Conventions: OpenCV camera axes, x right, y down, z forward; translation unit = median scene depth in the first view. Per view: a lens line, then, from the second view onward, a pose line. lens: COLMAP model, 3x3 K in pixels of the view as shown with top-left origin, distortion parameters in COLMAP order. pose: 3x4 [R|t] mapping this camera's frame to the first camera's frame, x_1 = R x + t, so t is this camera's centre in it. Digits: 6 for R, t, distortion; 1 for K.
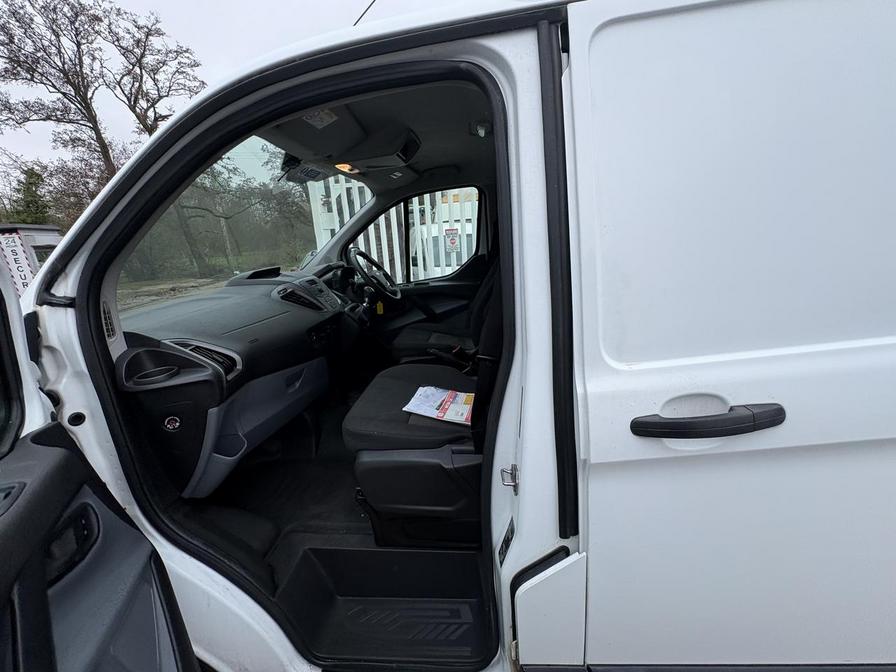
lens RADIAL K [[358.1, 0, 448.9], [0, 358.1, 336.5], [0, 0, 1]] dist [0.001781, 0.000268]
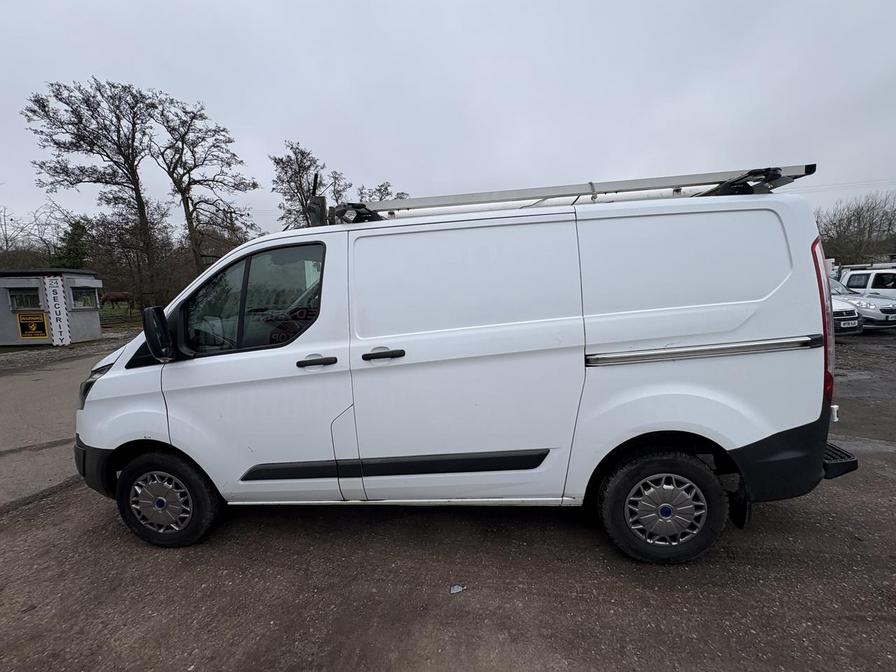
lens RADIAL K [[358.1, 0, 449.9], [0, 358.1, 331.9], [0, 0, 1]] dist [0.001781, 0.000268]
pose [[0.999545, 0.029787, -0.004647, 0.076656], [-0.030147, 0.988336, -0.149273, 0.028391], [0.000146, 0.149345, 0.988785, -0.128872]]
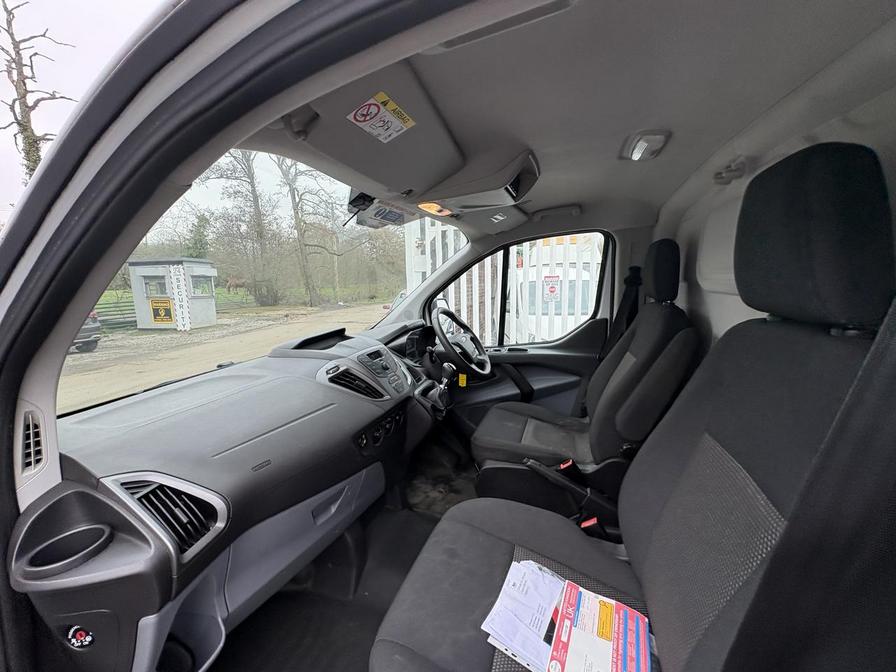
lens RADIAL K [[358.1, 0, 450.3], [0, 358.1, 333.9], [0, 0, 1]] dist [0.001781, 0.000268]
pose [[0.970243, 0.070007, -0.231793, -0.008274], [-0.095050, 0.990569, -0.098688, -0.018748], [0.222698, 0.117784, 0.967746, 0.041853]]
